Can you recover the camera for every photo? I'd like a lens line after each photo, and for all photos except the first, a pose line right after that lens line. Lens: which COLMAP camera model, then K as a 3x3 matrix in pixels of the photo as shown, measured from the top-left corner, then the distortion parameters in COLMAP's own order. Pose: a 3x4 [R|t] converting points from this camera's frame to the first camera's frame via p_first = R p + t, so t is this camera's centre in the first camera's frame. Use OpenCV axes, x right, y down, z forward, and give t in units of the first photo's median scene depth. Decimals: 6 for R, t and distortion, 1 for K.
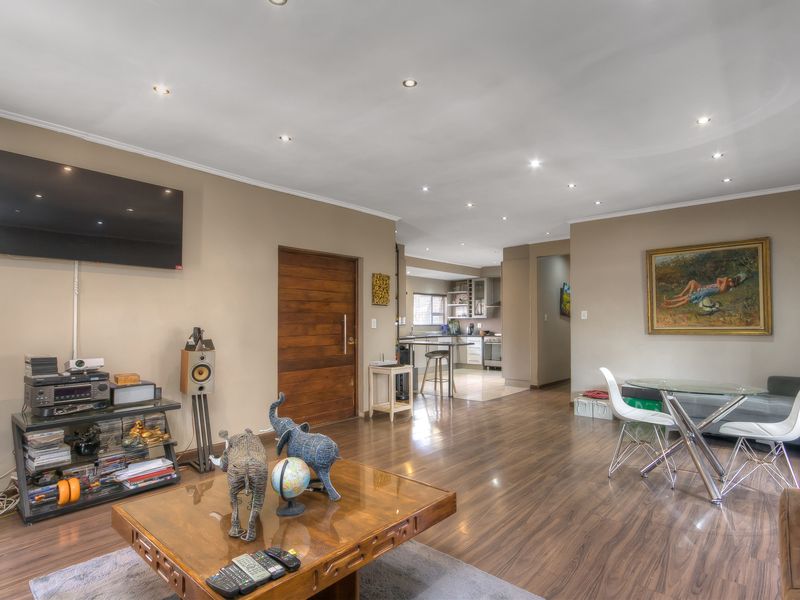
lens RADIAL K [[429.1, 0, 405.0], [0, 429.1, 303.3], [0, 0, 1]] dist [0.006744, -0.000140]
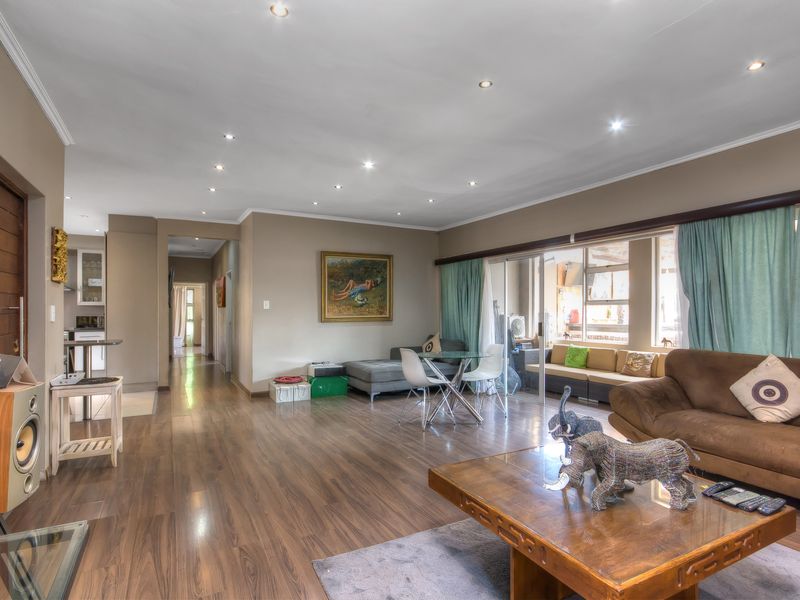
lens RADIAL K [[429.1, 0, 404.7], [0, 429.1, 303.9], [0, 0, 1]] dist [0.006744, -0.000140]
pose [[0.357772, 0.021667, 0.933558, -0.490456], [-0.040700, 0.999143, -0.007592, 0.022851], [-0.932922, -0.035280, 0.358347, 0.390067]]
